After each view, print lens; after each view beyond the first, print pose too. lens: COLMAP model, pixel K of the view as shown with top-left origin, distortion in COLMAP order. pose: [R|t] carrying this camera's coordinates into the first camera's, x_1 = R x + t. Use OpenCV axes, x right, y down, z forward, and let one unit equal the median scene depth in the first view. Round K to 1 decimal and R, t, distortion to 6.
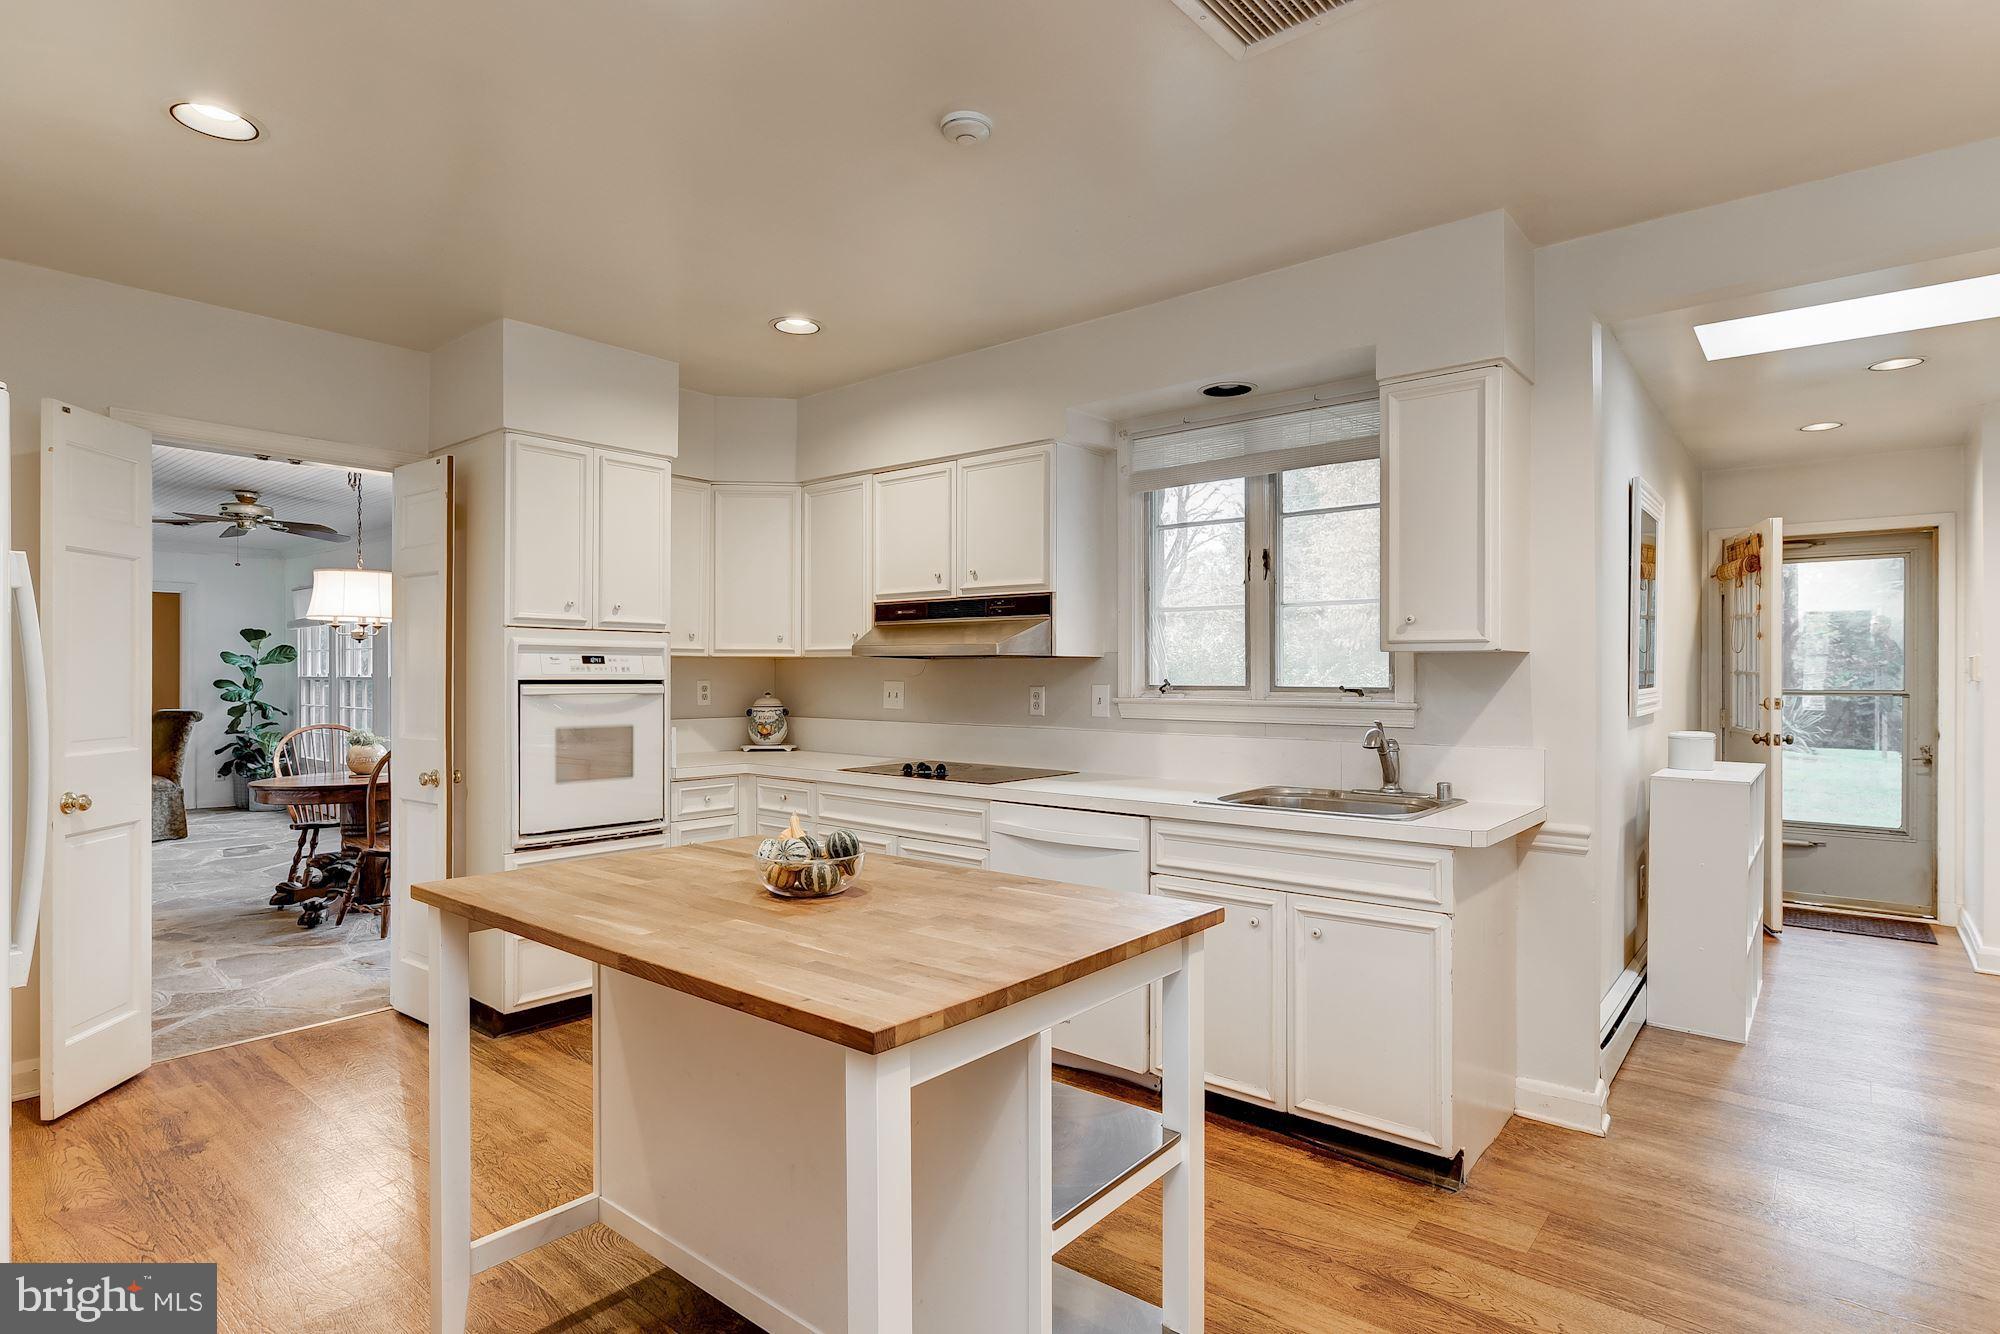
lens RADIAL K [[1017.2, 0, 1003.2], [0, 1017.2, 678.7], [0, 0, 1]] dist [-0.028200, 0.018117]
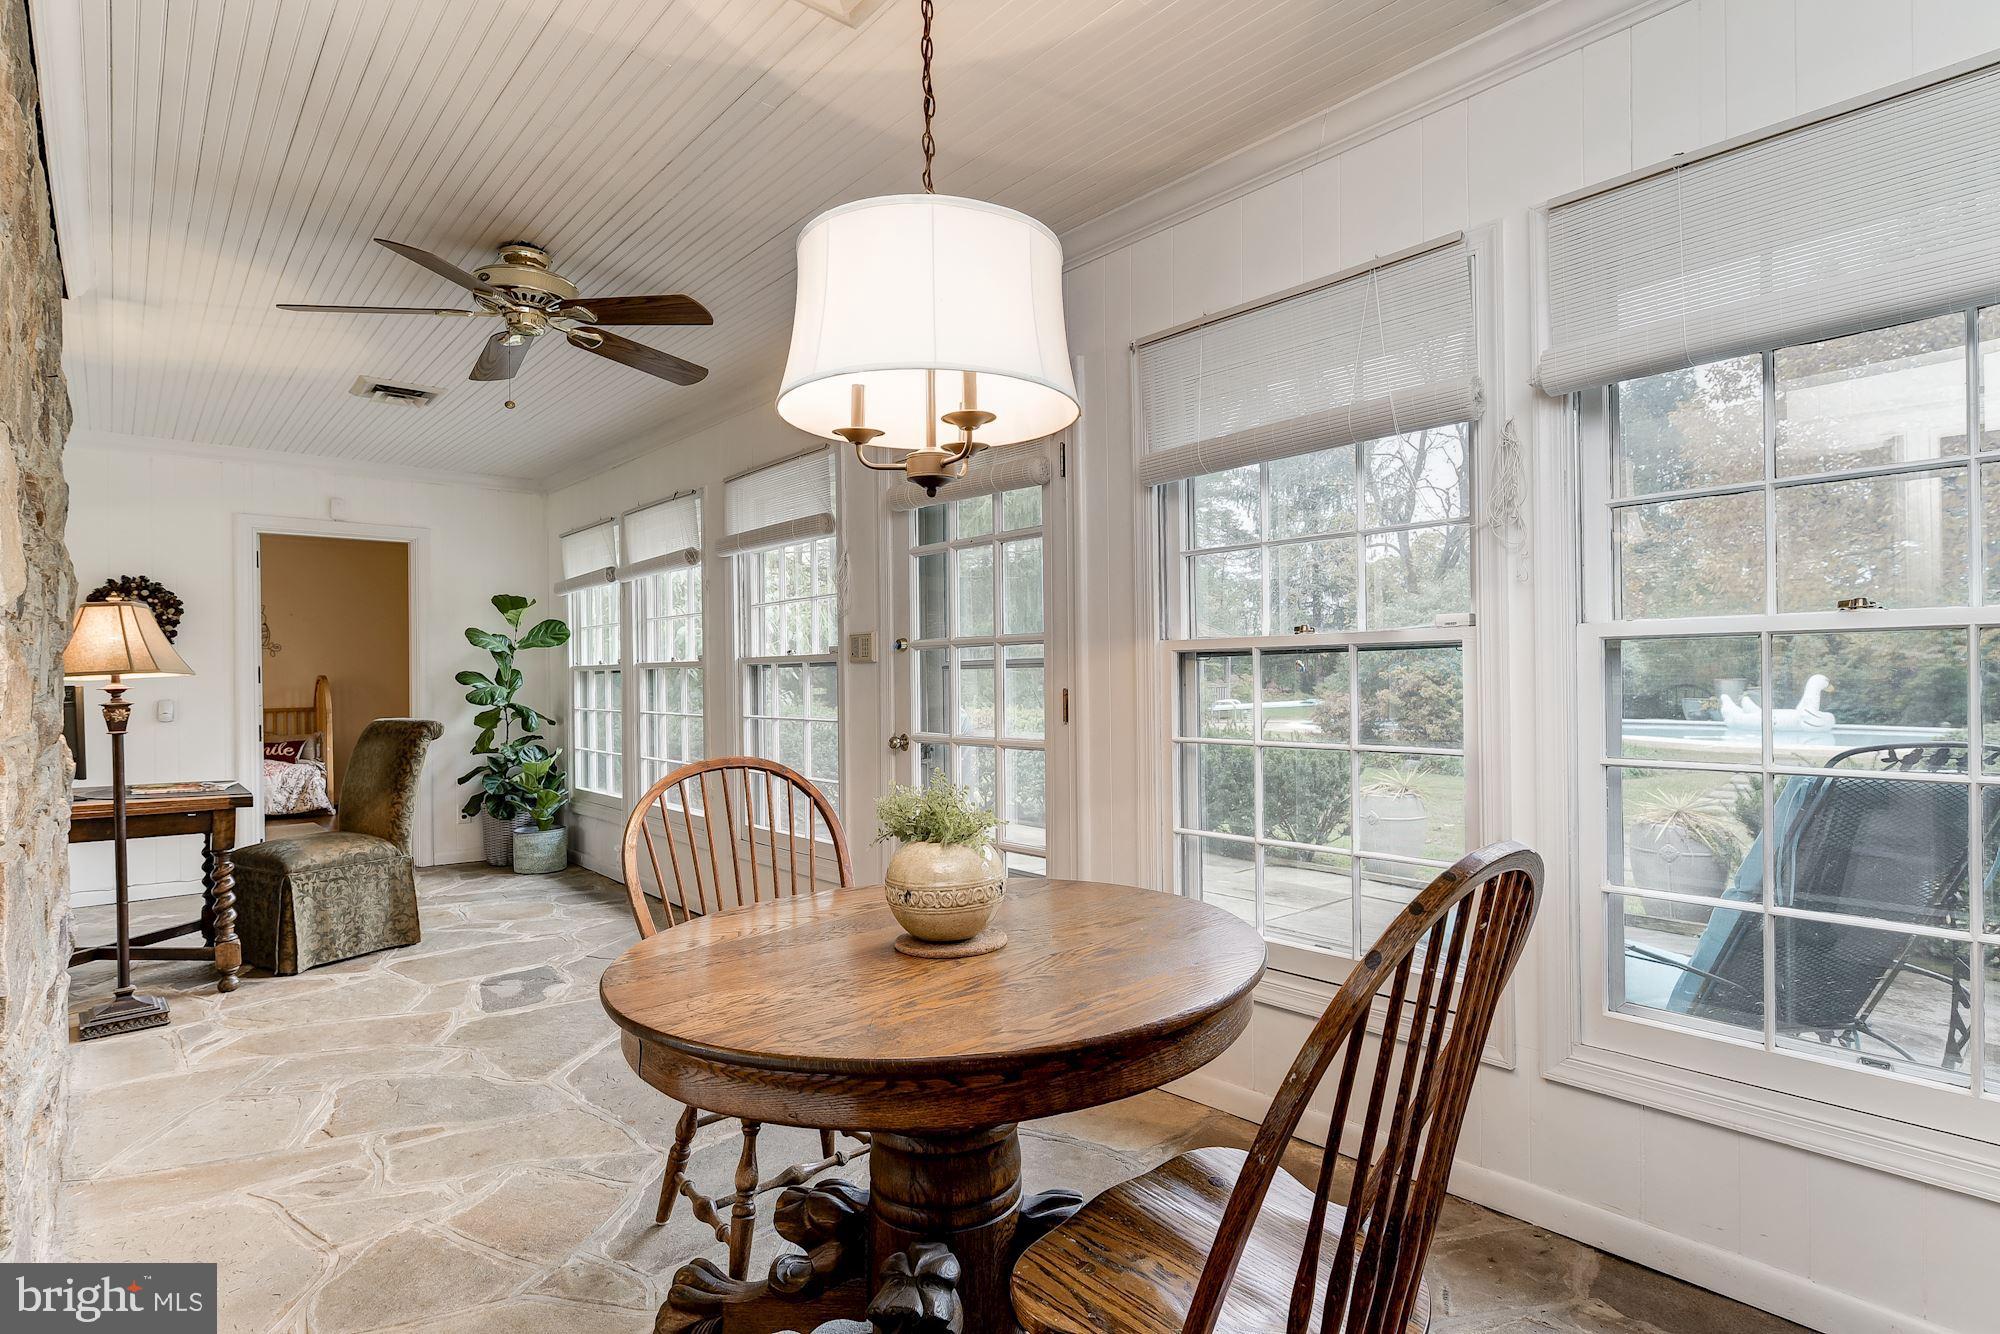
lens RADIAL K [[1017.2, 0, 1012.8], [0, 1017.2, 671.9], [0, 0, 1]] dist [-0.028200, 0.018117]
pose [[0.987570, -0.013882, -0.156566, -0.315978], [0.012989, 0.999893, -0.006723, 0.010074], [0.156643, 0.004606, 0.987645, 0.397456]]
